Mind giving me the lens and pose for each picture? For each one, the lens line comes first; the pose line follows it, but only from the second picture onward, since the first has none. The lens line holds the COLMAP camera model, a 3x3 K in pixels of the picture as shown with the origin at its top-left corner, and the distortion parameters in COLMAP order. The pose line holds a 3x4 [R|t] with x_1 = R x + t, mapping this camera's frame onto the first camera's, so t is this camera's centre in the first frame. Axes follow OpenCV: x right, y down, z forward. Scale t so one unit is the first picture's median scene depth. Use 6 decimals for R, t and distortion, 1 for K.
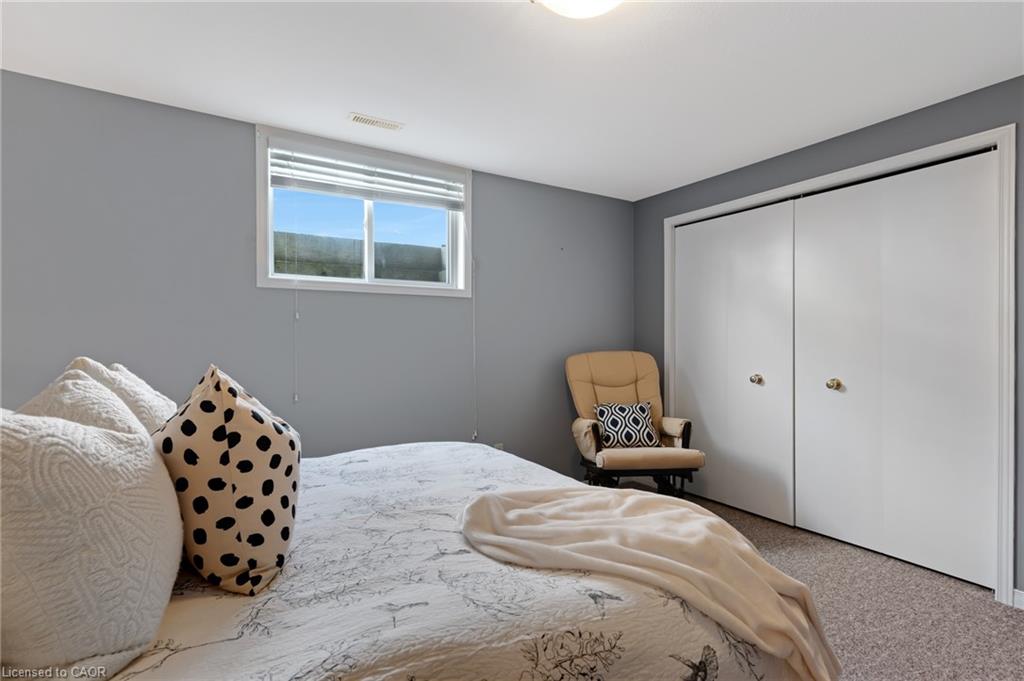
lens RADIAL K [[473.6, 0, 512.0], [0, 473.6, 340.5], [0, 0, 1]] dist [-0.000272, 0.000055]
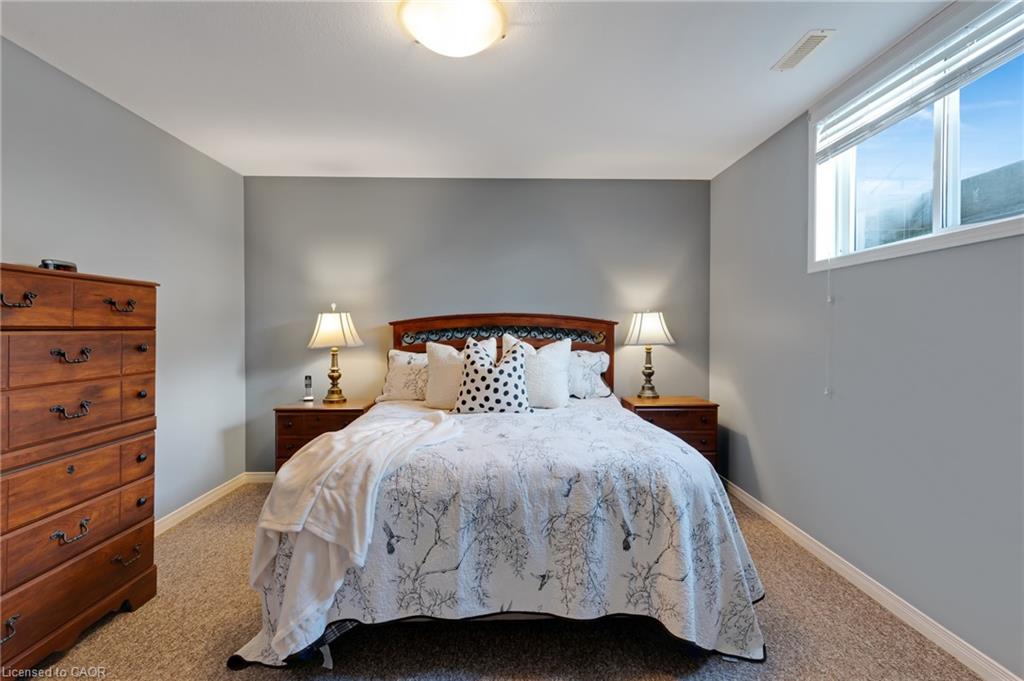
lens RADIAL K [[495.9, 0, 514.6], [0, 495.9, 333.0], [0, 0, 1]] dist [0.011335, 0.000185]
pose [[-0.515823, 0.009213, -0.856646, 0.577224], [-0.005276, 0.999889, 0.013930, 0.002700], [0.856679, 0.011705, -0.515717, 0.856150]]
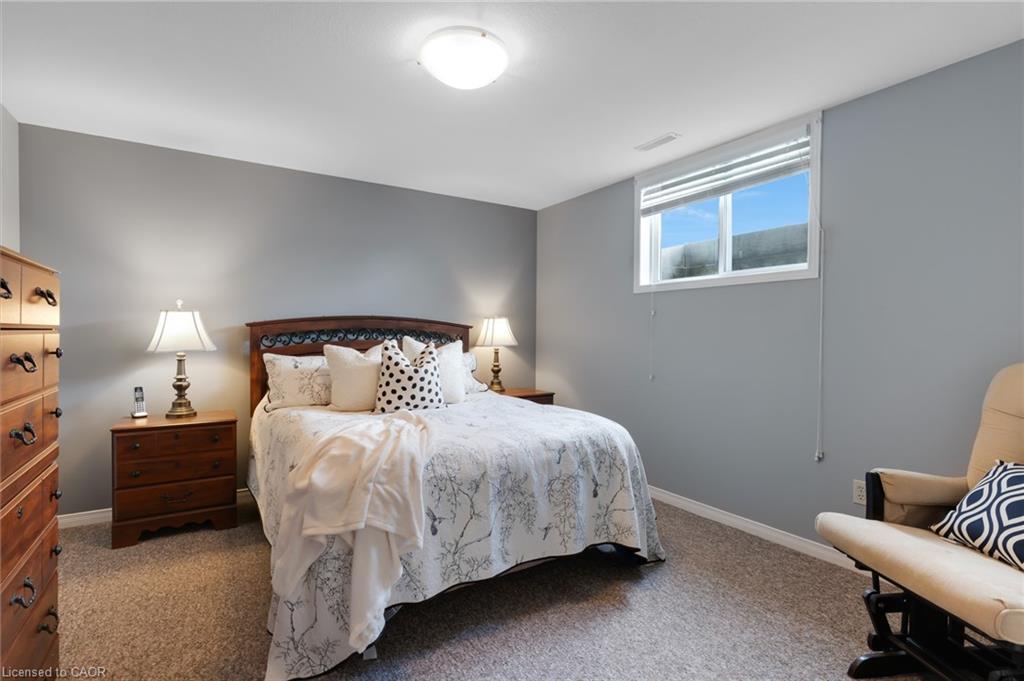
lens RADIAL K [[493.1, 0, 512.0], [0, 493.1, 340.5], [0, 0, 1]] dist [0.000983, 0.000531]
pose [[-0.000271, 0.017231, -0.999851, 0.781066], [-0.014176, 0.999751, 0.017233, 0.006408], [0.999899, 0.014178, -0.000026, 0.542055]]
